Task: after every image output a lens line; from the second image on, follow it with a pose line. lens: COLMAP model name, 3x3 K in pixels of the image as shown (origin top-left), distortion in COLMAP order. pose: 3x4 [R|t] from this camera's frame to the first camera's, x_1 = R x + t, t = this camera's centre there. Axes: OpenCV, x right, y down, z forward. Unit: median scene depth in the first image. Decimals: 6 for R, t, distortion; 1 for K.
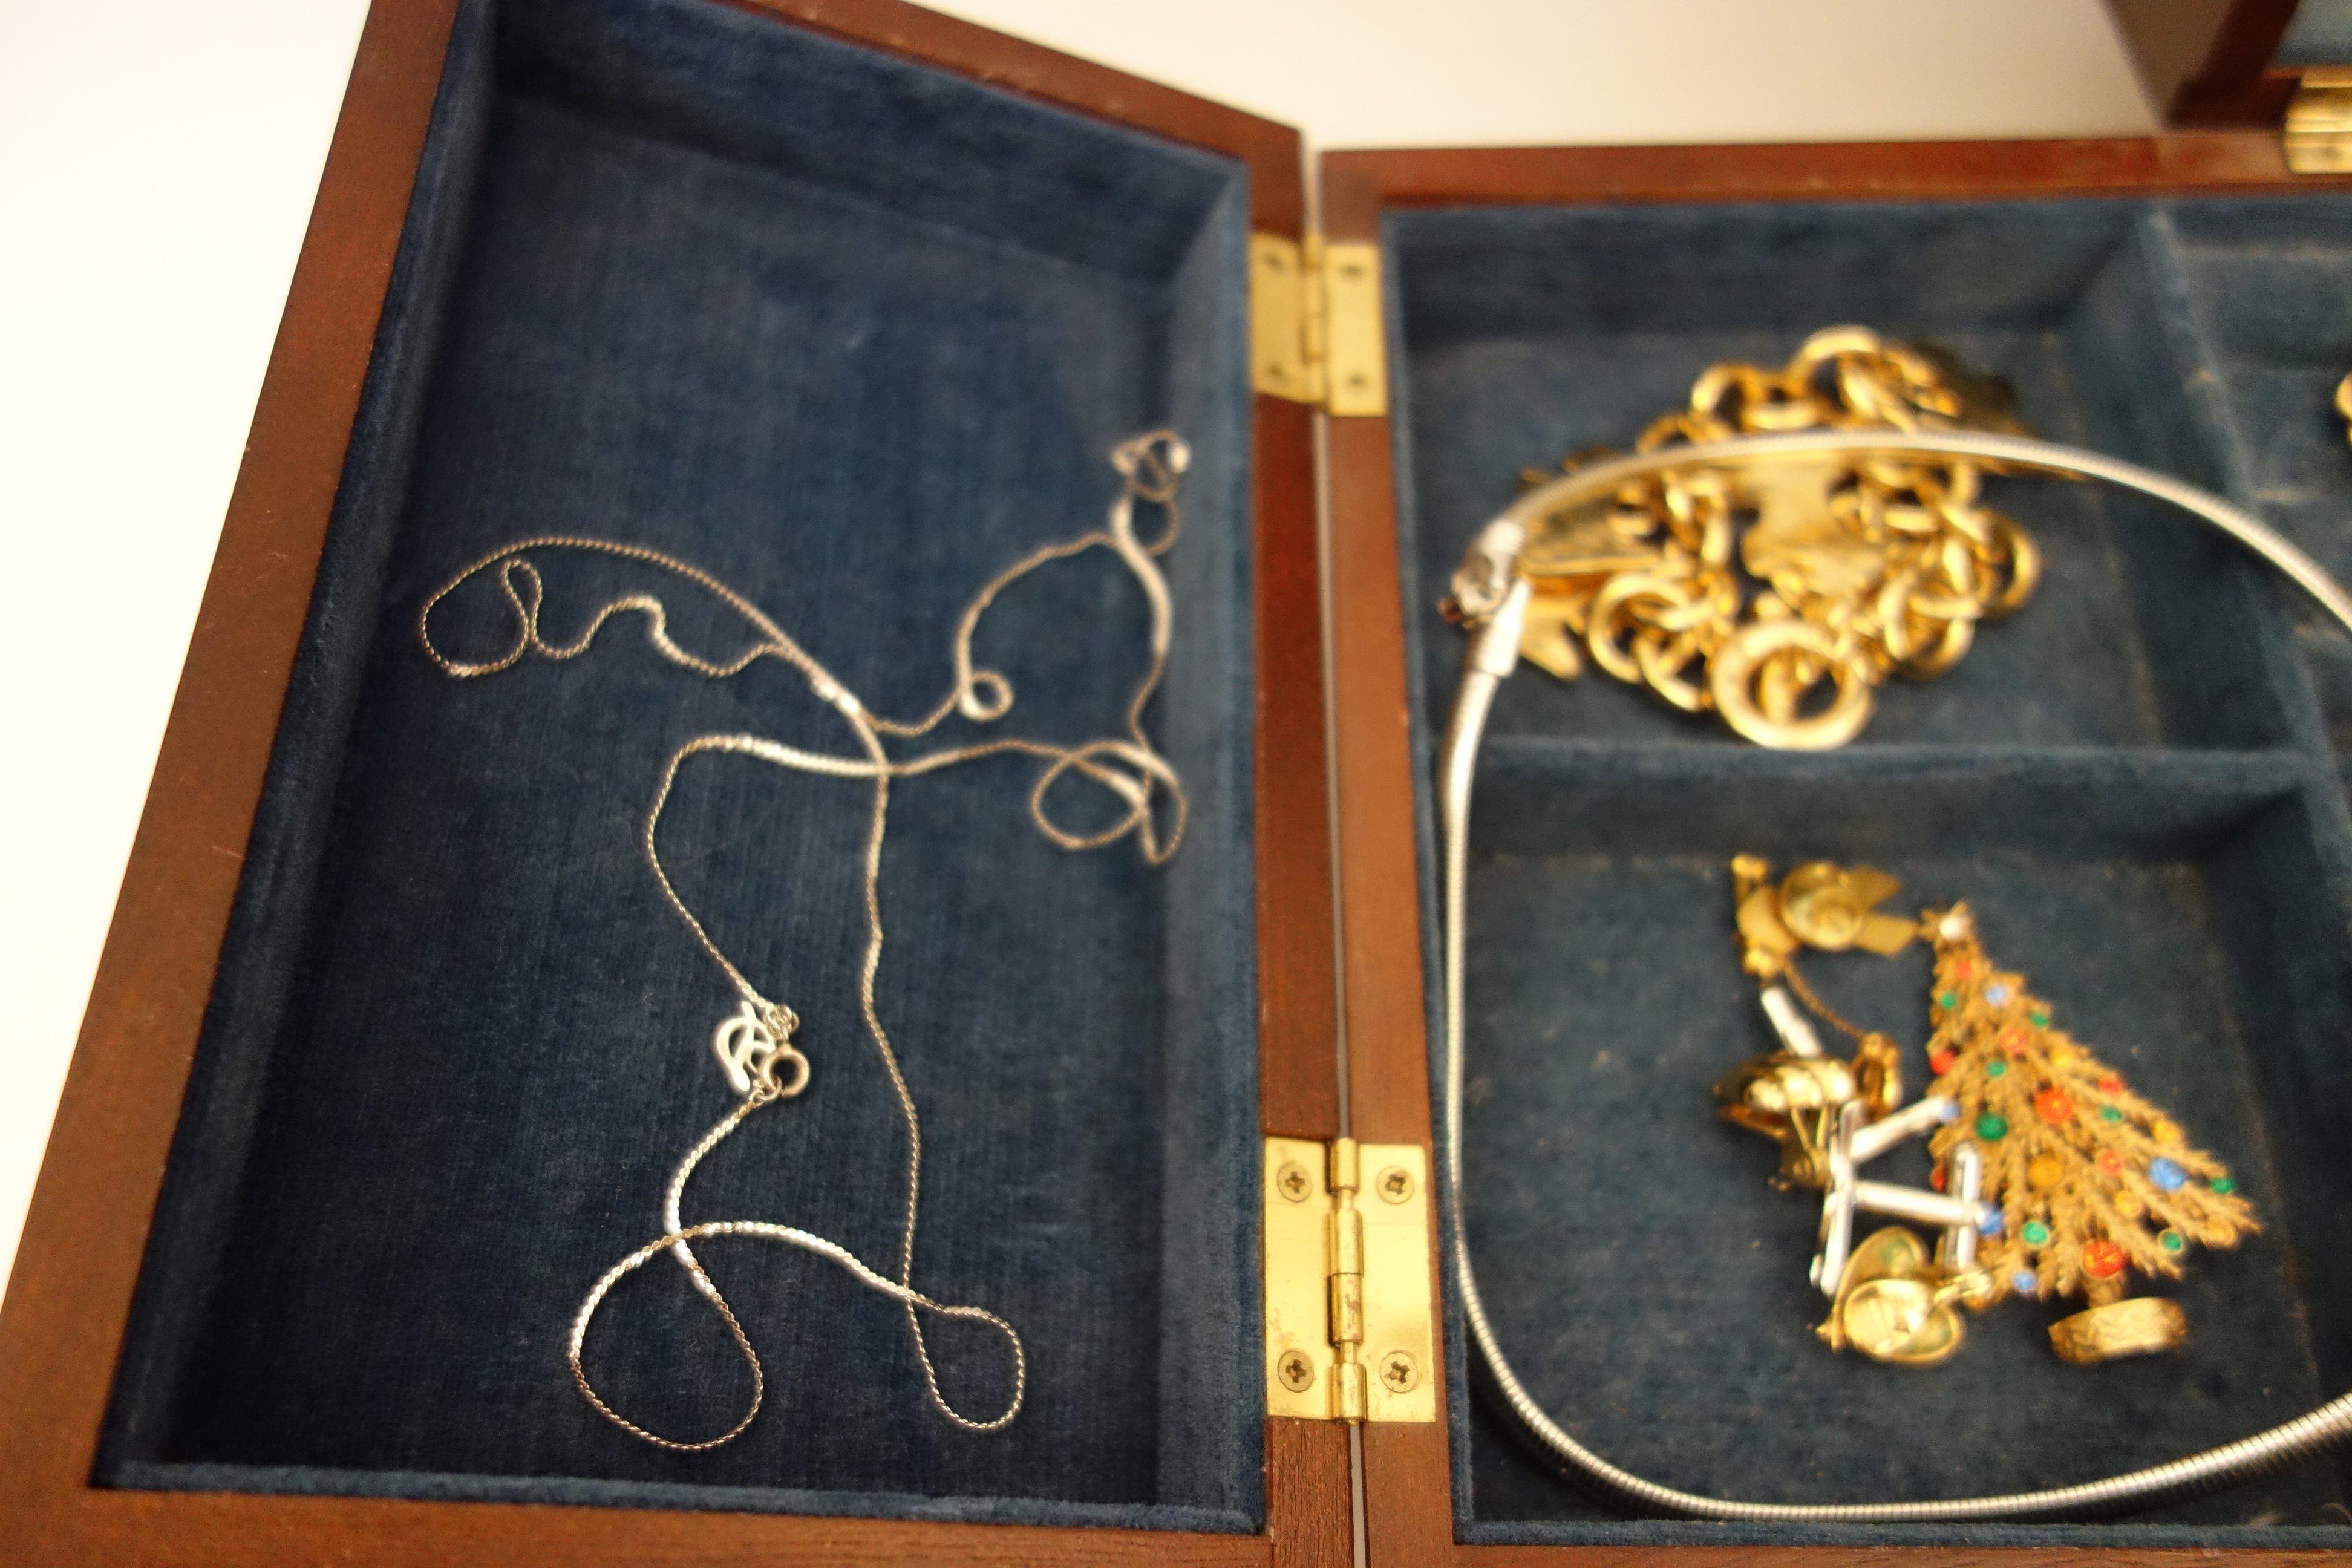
lens RADIAL K [[1811.7, 0, 1183.0], [0, 1811.7, 777.7], [0, 0, 1]] dist [0.005622, 0.010573]
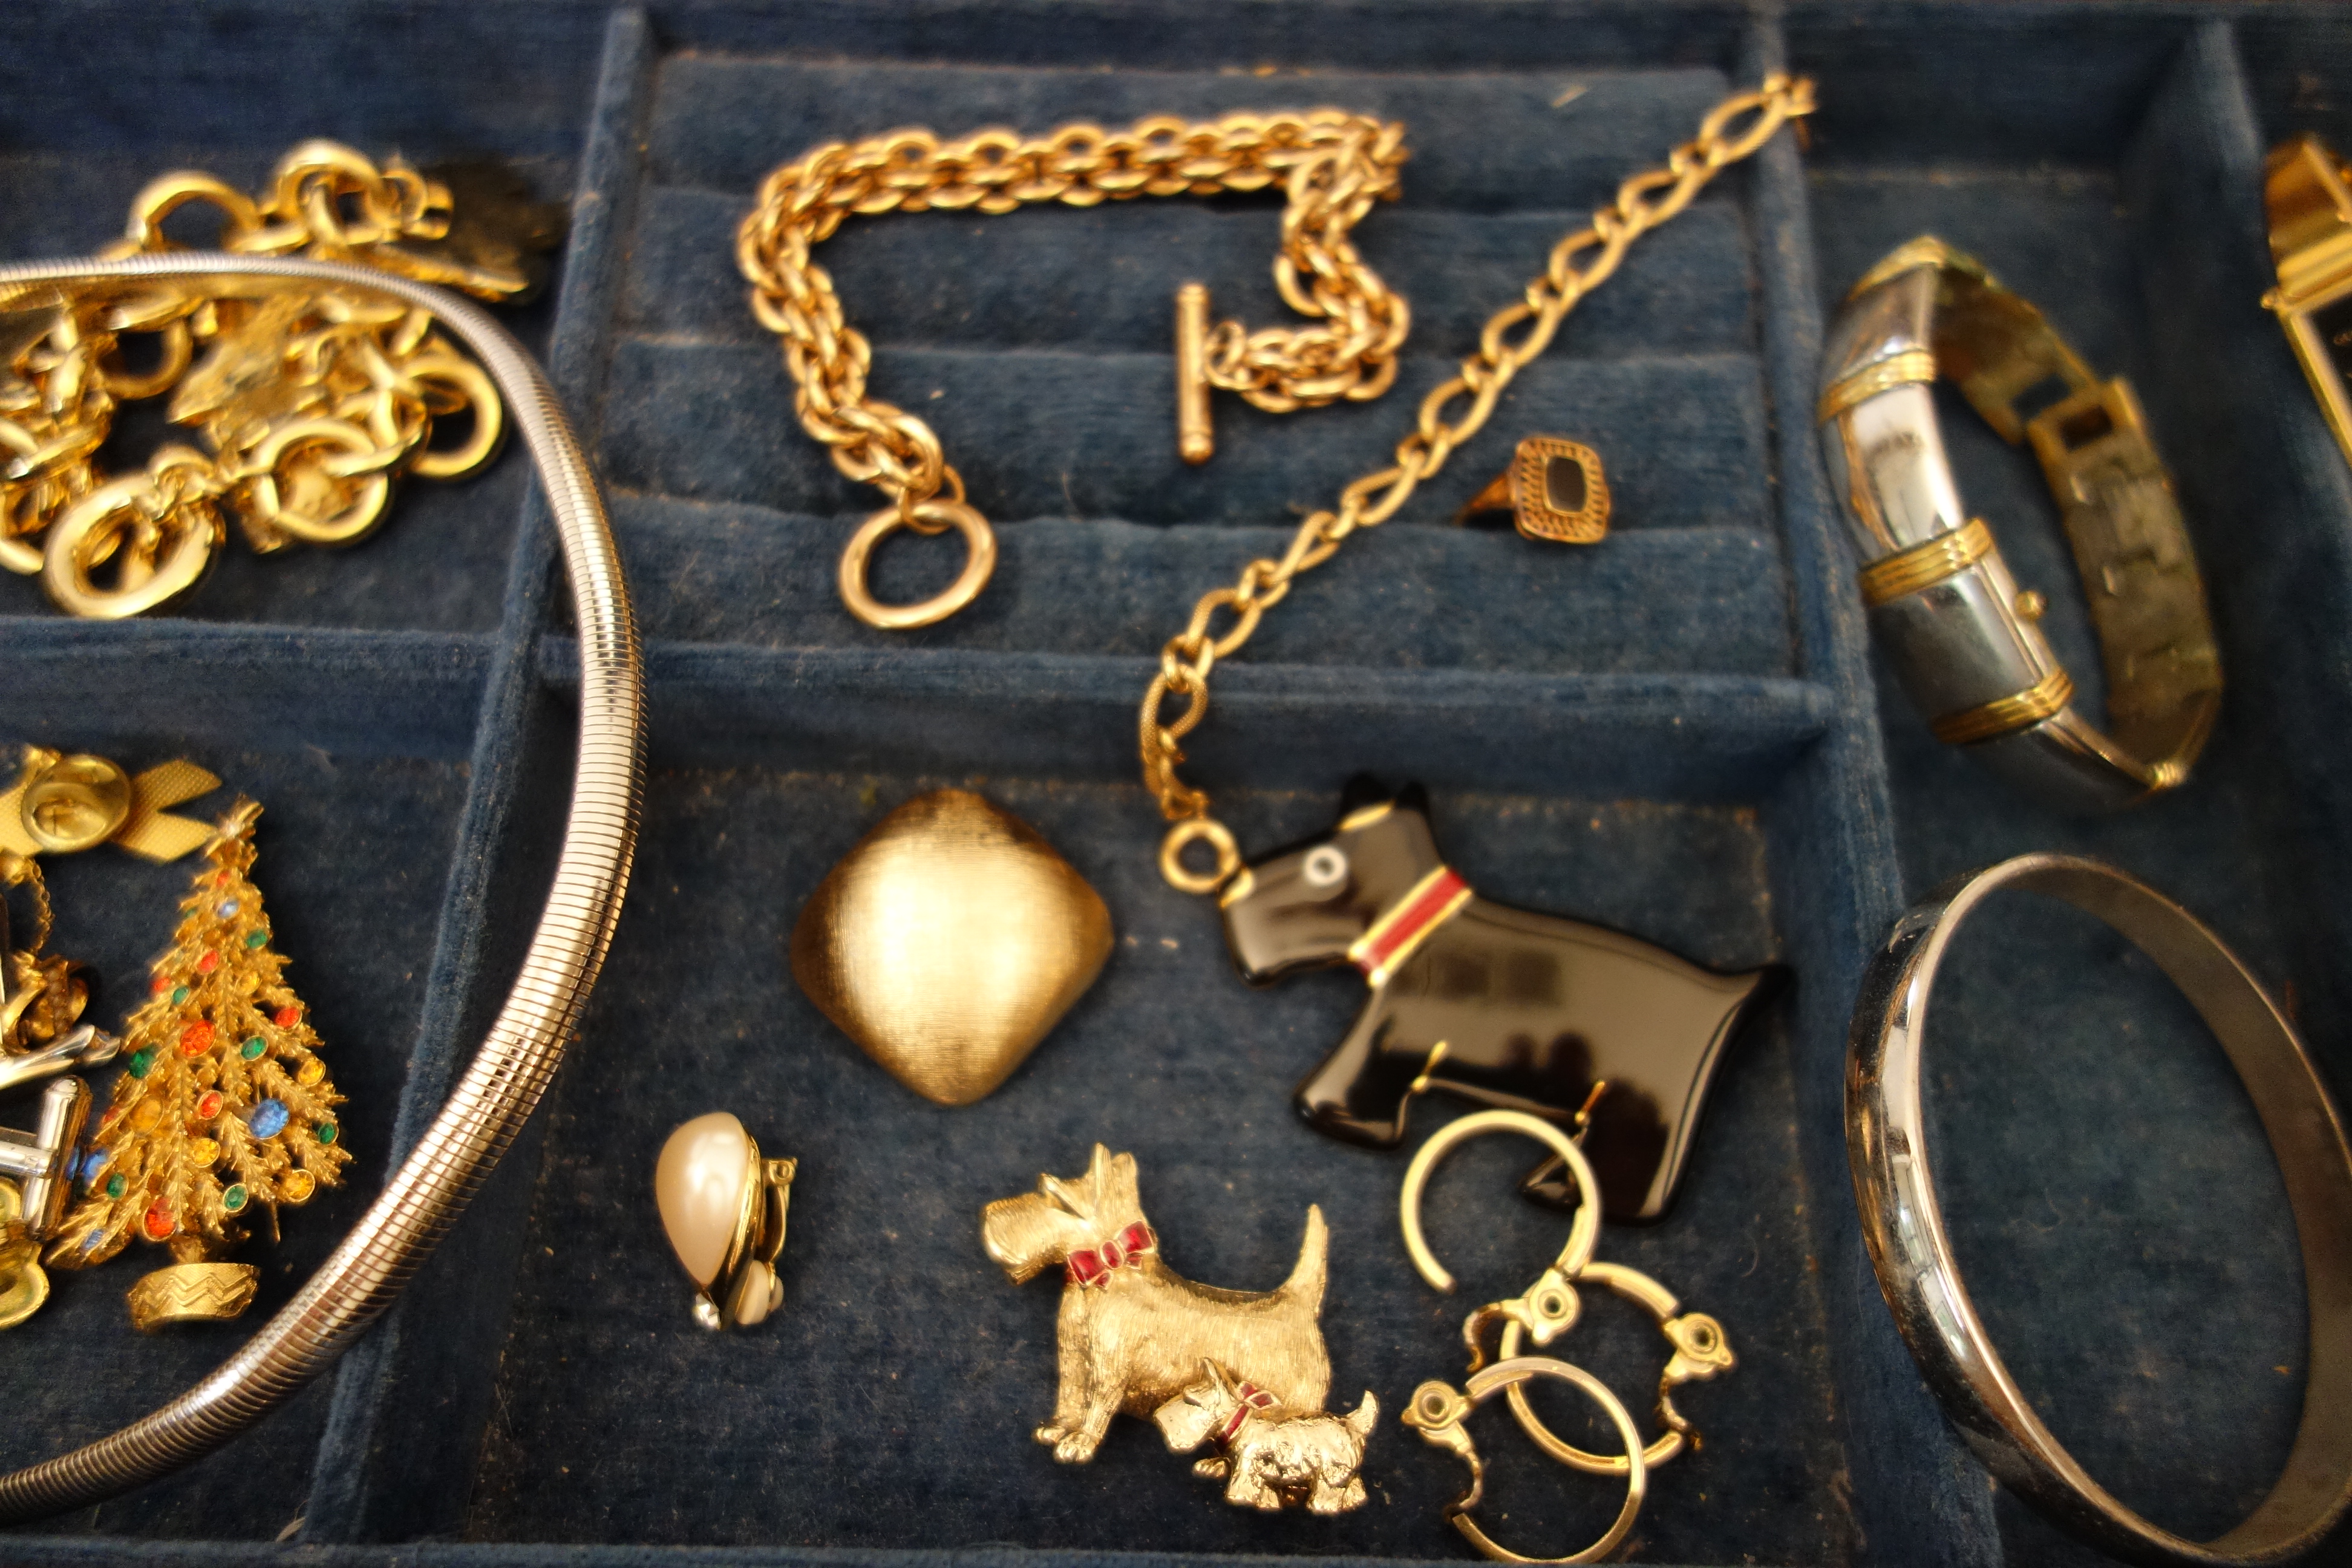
lens RADIAL K [[1811.7, 0, 1181.4], [0, 1811.7, 793.6], [0, 0, 1]] dist [0.005622, 0.010573]
pose [[0.999766, 0.018983, 0.010418, 0.964246], [-0.019609, 0.997776, 0.063708, 0.001137], [-0.009186, -0.063897, 0.997914, 0.143443]]
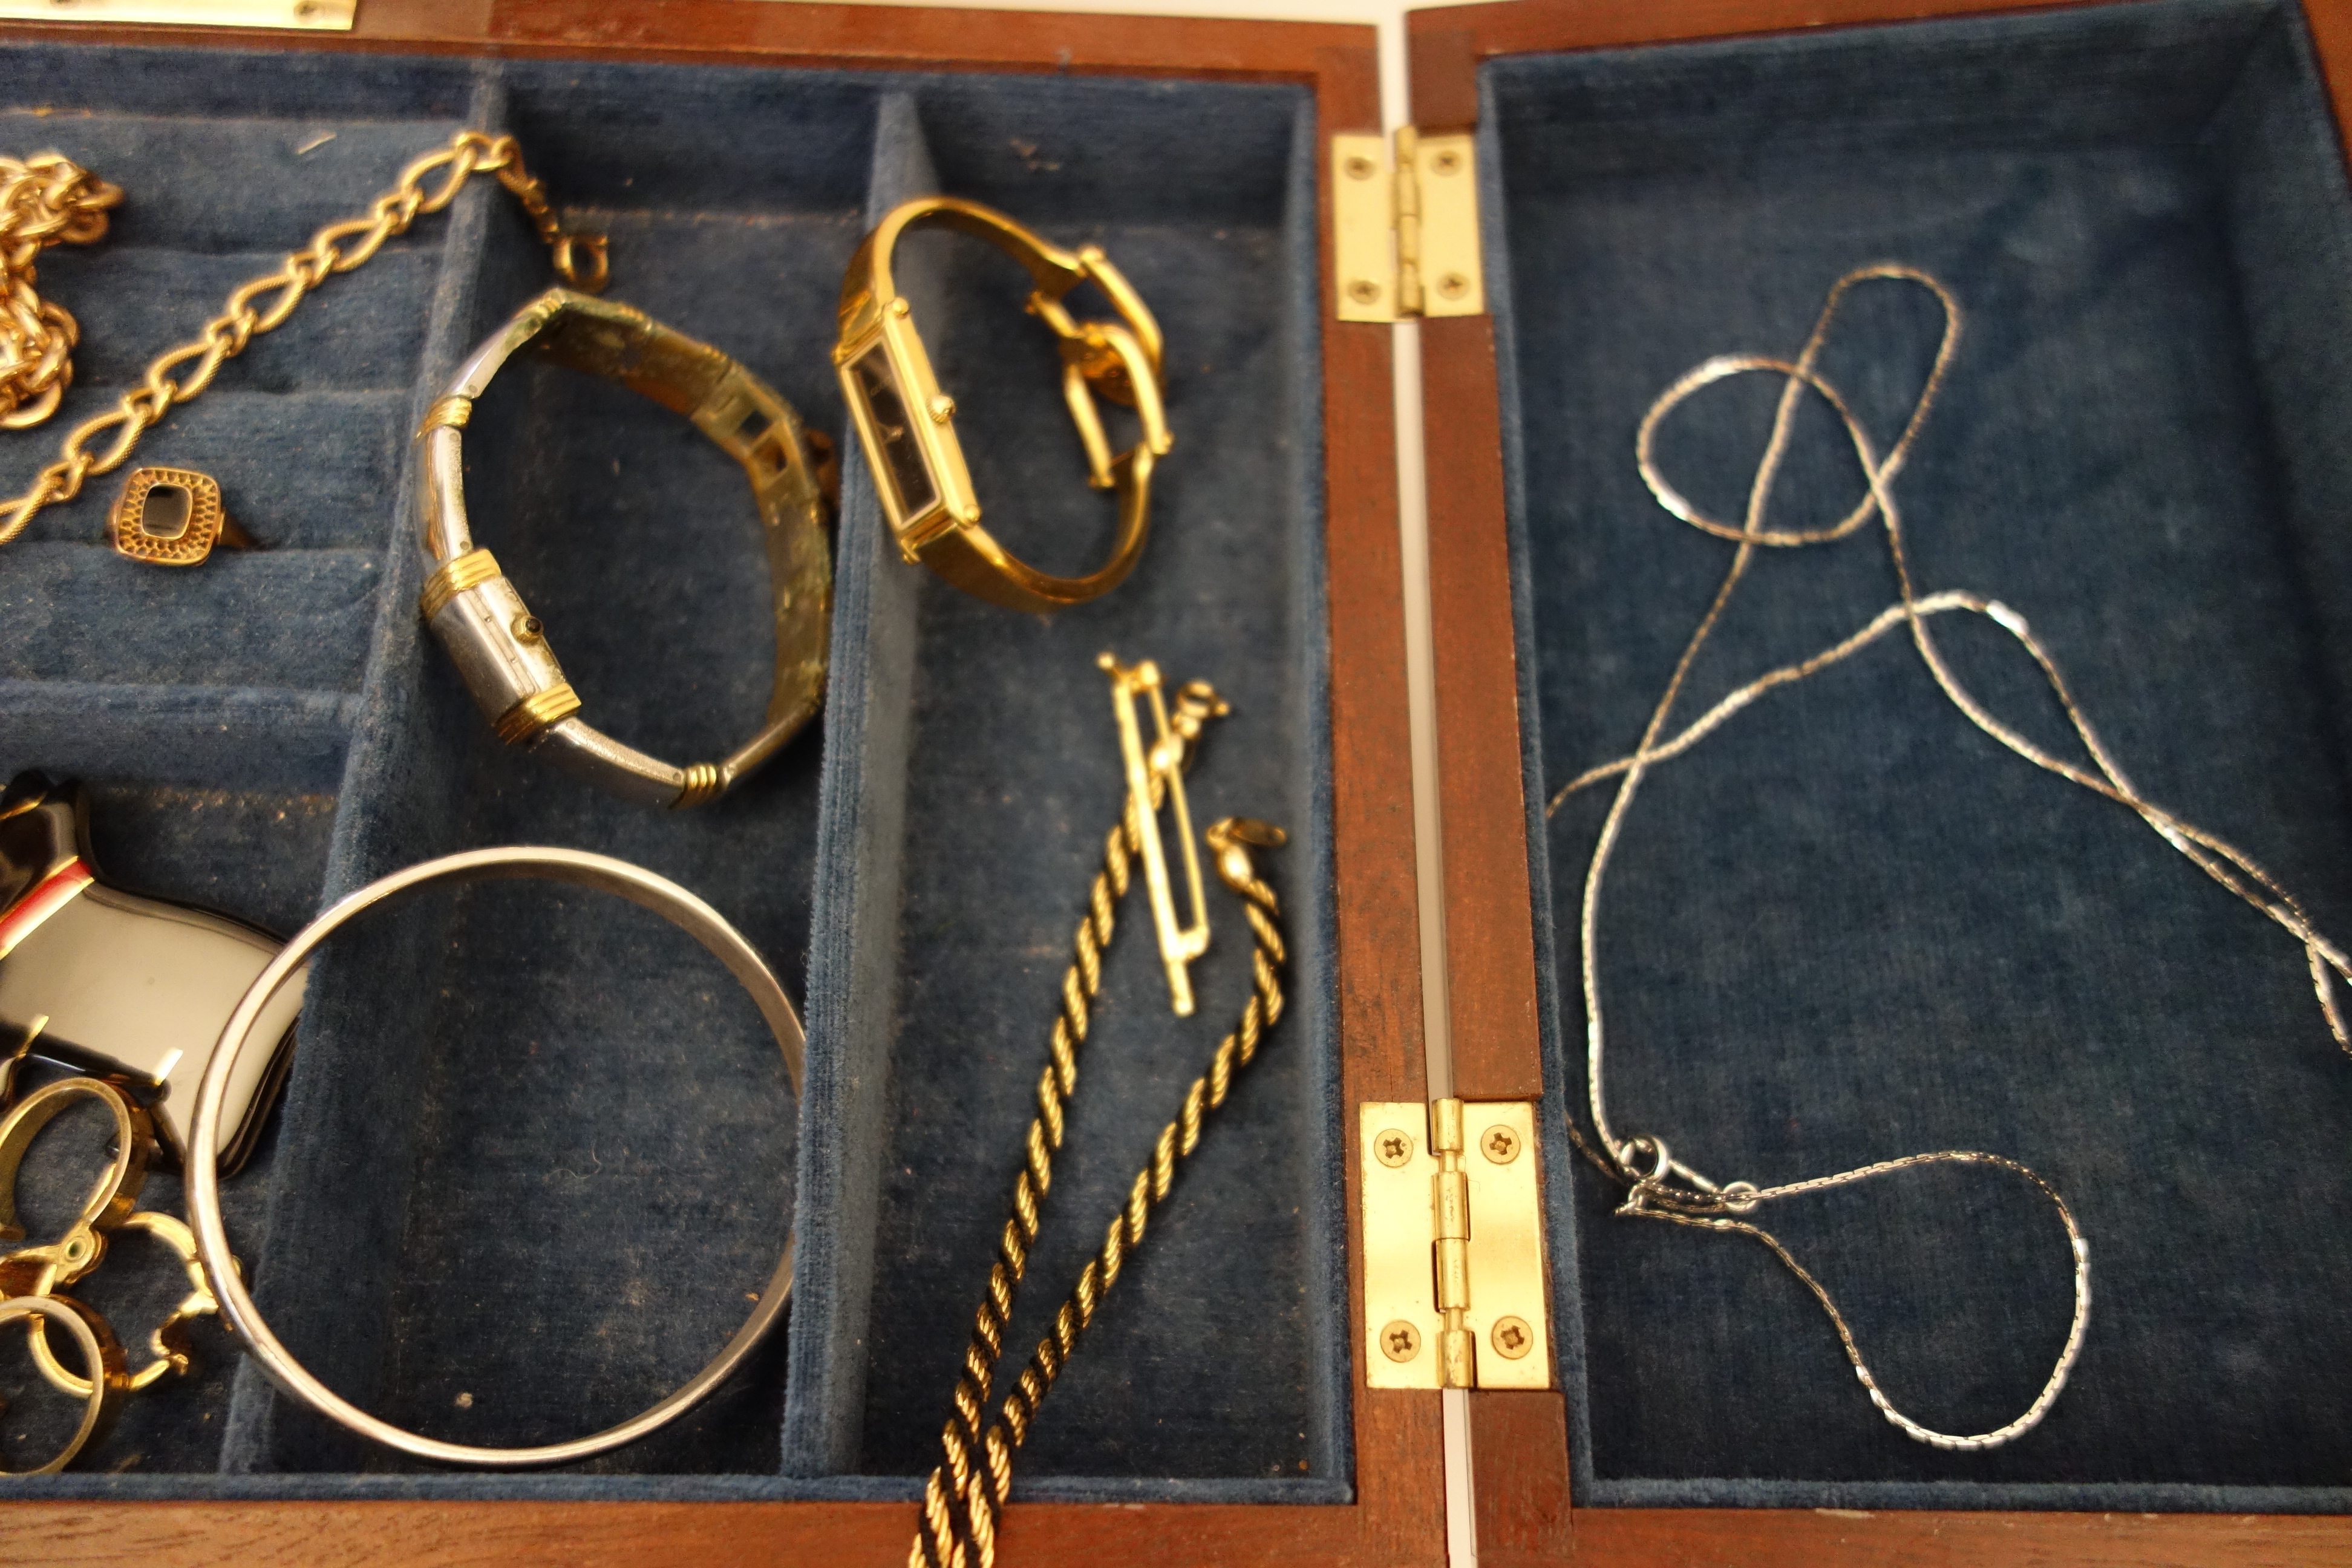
lens RADIAL K [[1811.7, 0, 1169.1], [0, 1811.7, 784.4], [0, 0, 1]] dist [0.005622, 0.010573]
pose [[0.998024, 0.021405, 0.059068, 1.665754], [-0.026548, 0.995793, 0.087704, -0.052117], [-0.056942, -0.089099, 0.994394, 0.012224]]
